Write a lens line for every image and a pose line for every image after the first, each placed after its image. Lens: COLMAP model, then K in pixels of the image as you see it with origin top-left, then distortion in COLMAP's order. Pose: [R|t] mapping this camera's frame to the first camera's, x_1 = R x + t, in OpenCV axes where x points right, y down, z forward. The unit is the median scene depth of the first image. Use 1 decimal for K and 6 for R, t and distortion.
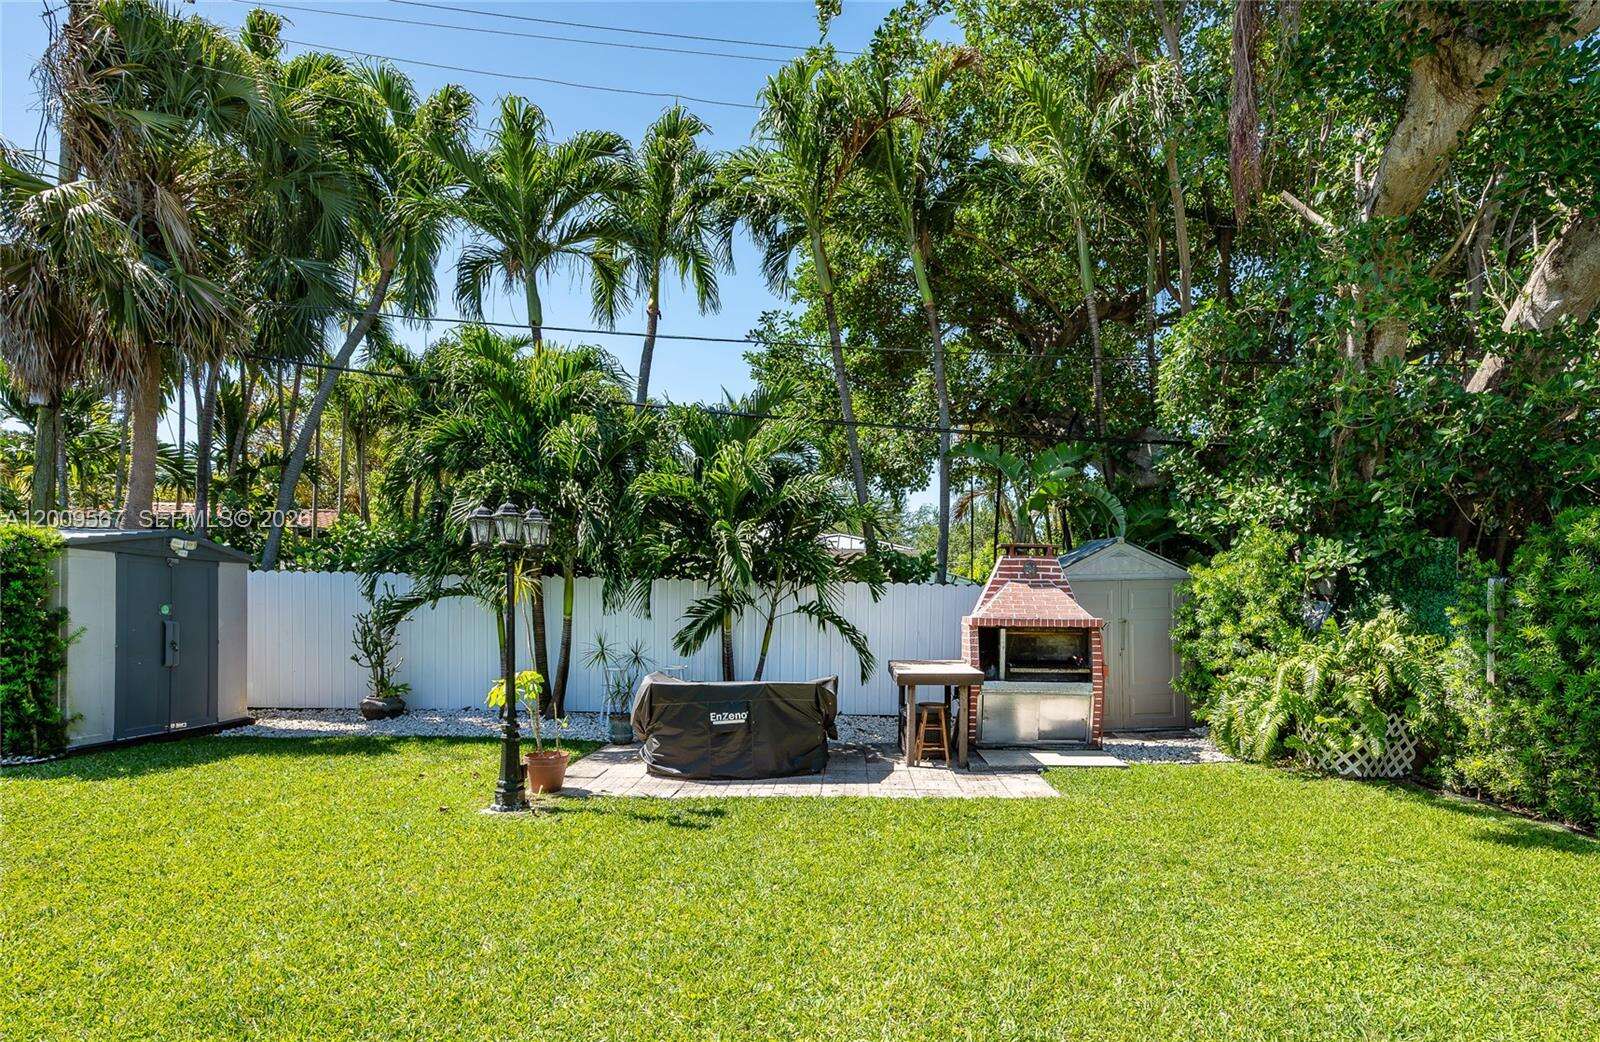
lens RADIAL K [[905.6, 0, 934.4], [0, 905.6, 622.6], [0, 0, 1]] dist [-0.007460, 0.000516]
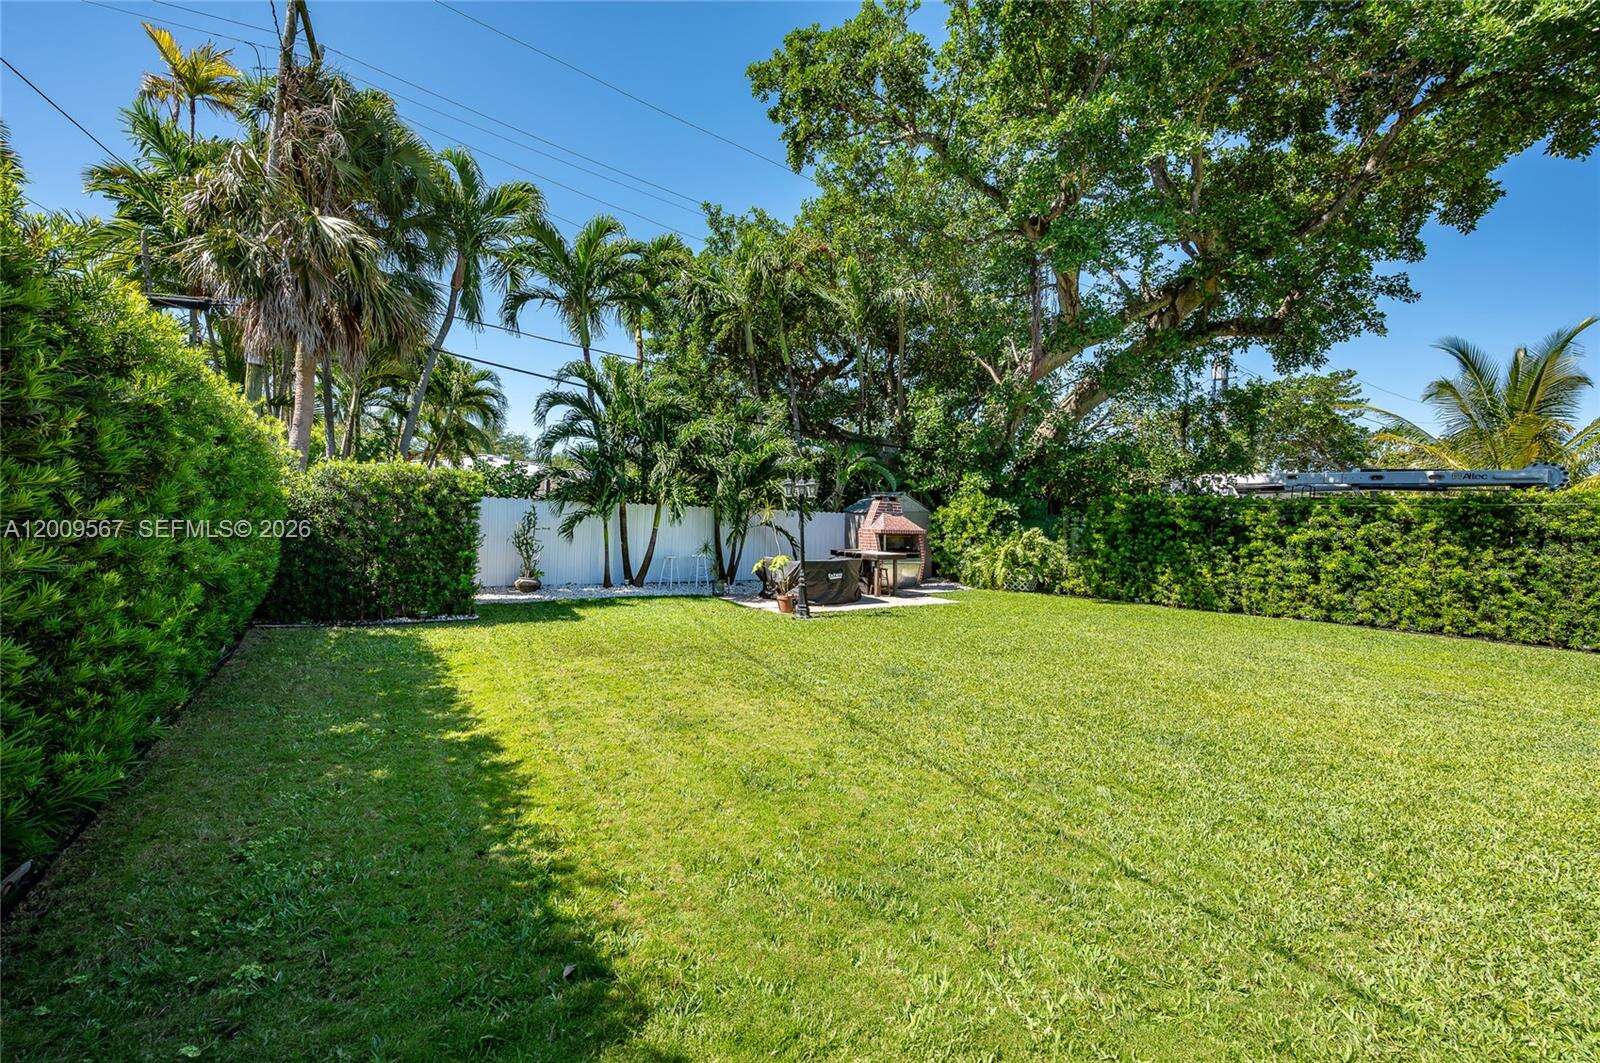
lens RADIAL K [[626.6, 0, 796.3], [0, 626.6, 530.0], [0, 0, 1]] dist [-0.001674, 0.000340]
pose [[0.863906, 0.004766, 0.503630, -0.899987], [-0.006788, 0.999975, 0.002181, -0.005798], [-0.503607, -0.005303, 0.863917, -0.205836]]
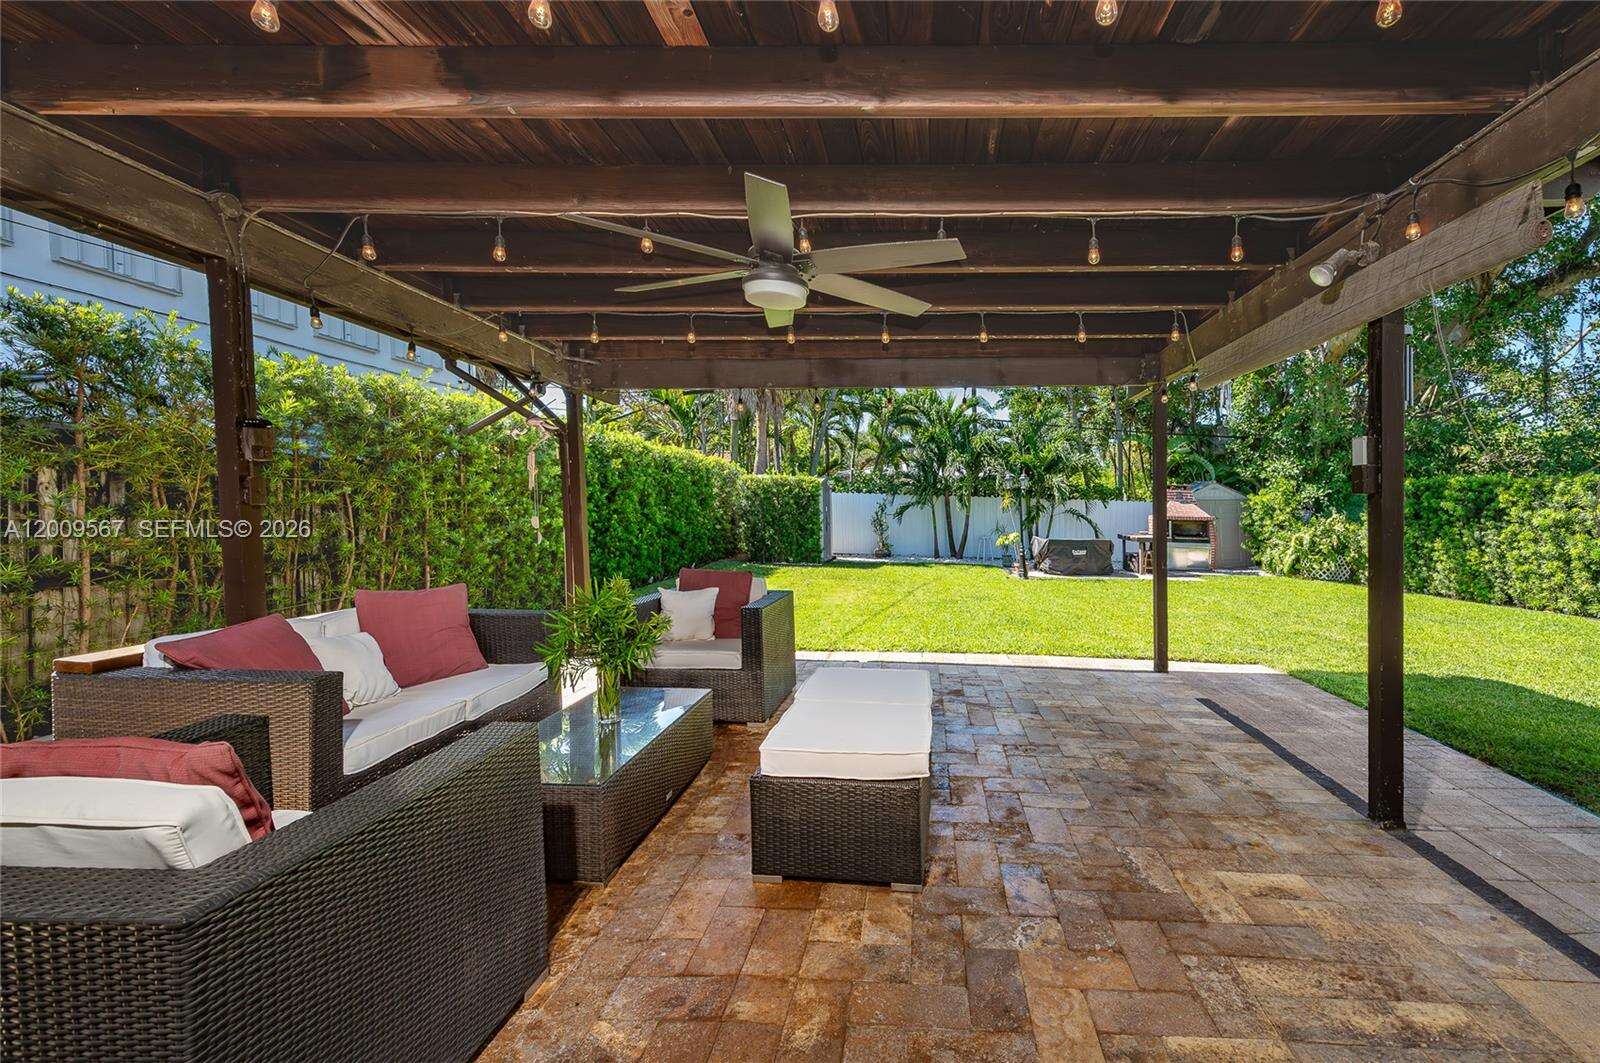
lens RADIAL K [[723.5, 0, 927.4], [0, 723.5, 465.8], [0, 0, 1]] dist [-0.008708, 0.000072]
pose [[0.998059, 0.007716, -0.061802, -0.457832], [-0.012649, 0.996727, -0.079843, 0.023852], [0.060983, 0.080469, 0.994890, -0.963150]]
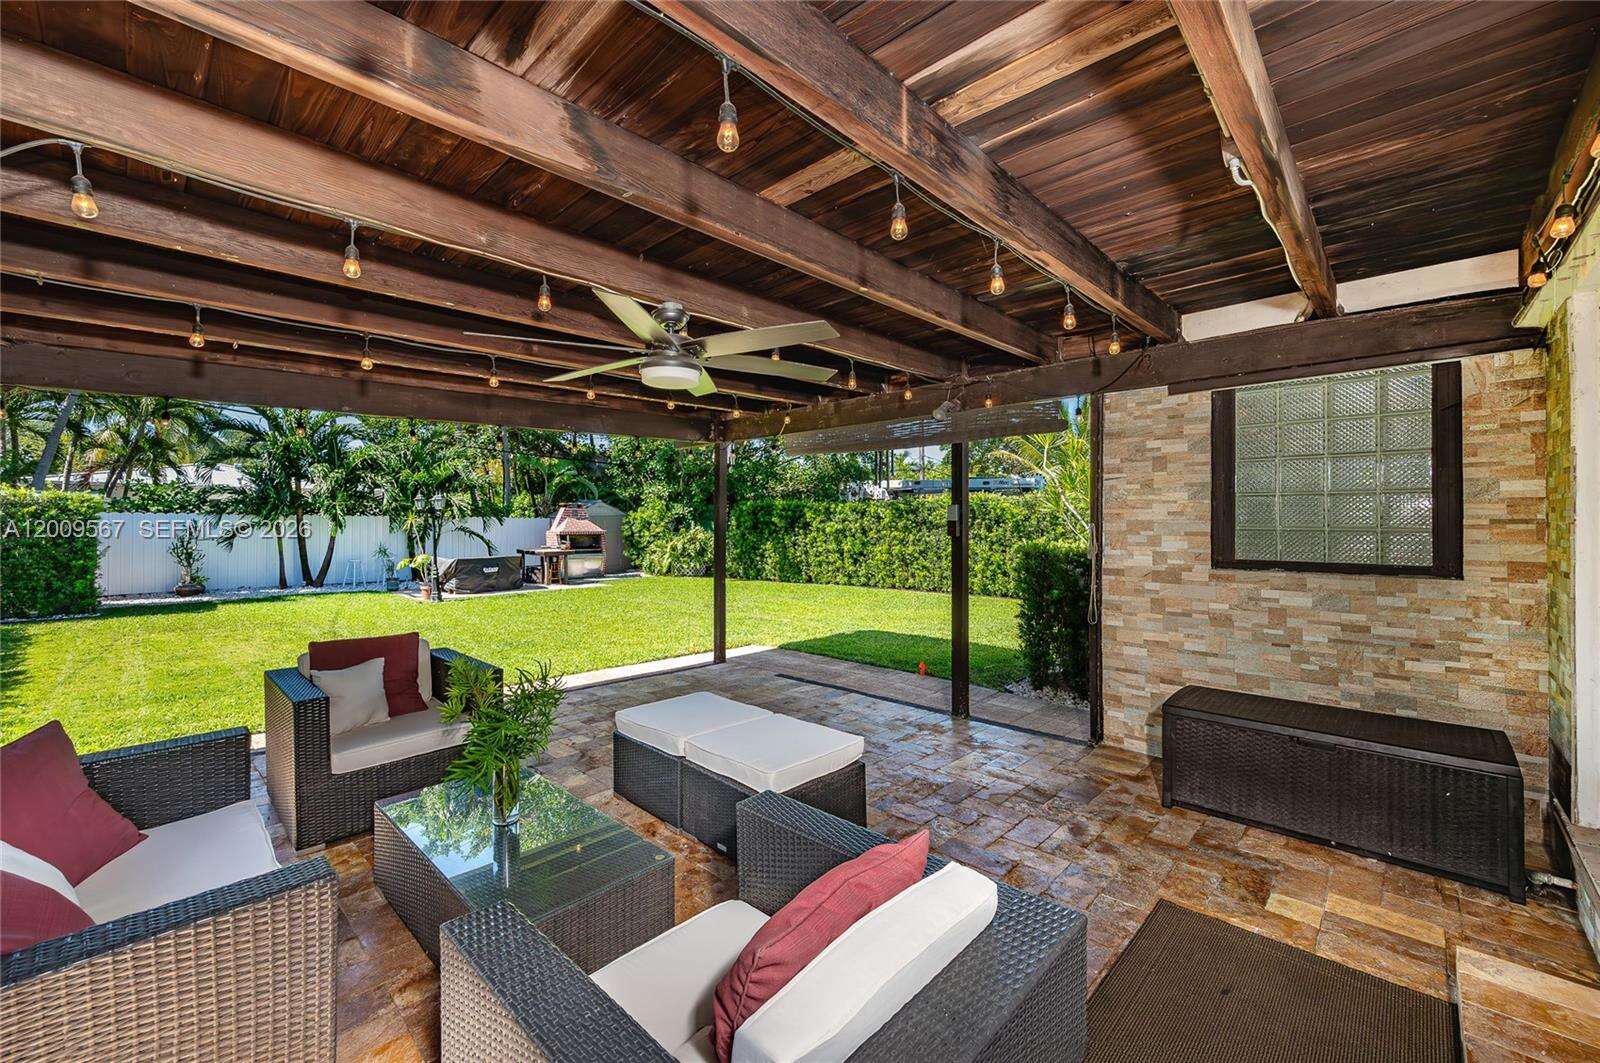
lens RADIAL K [[626.6, 0, 841.0], [0, 626.6, 522.6], [0, 0, 1]] dist [-0.001674, 0.000340]
pose [[0.698079, -0.009805, 0.715953, -0.709798], [0.021242, 0.999750, -0.007020, 0.000102], [-0.715705, 0.020109, 0.698113, -0.902560]]
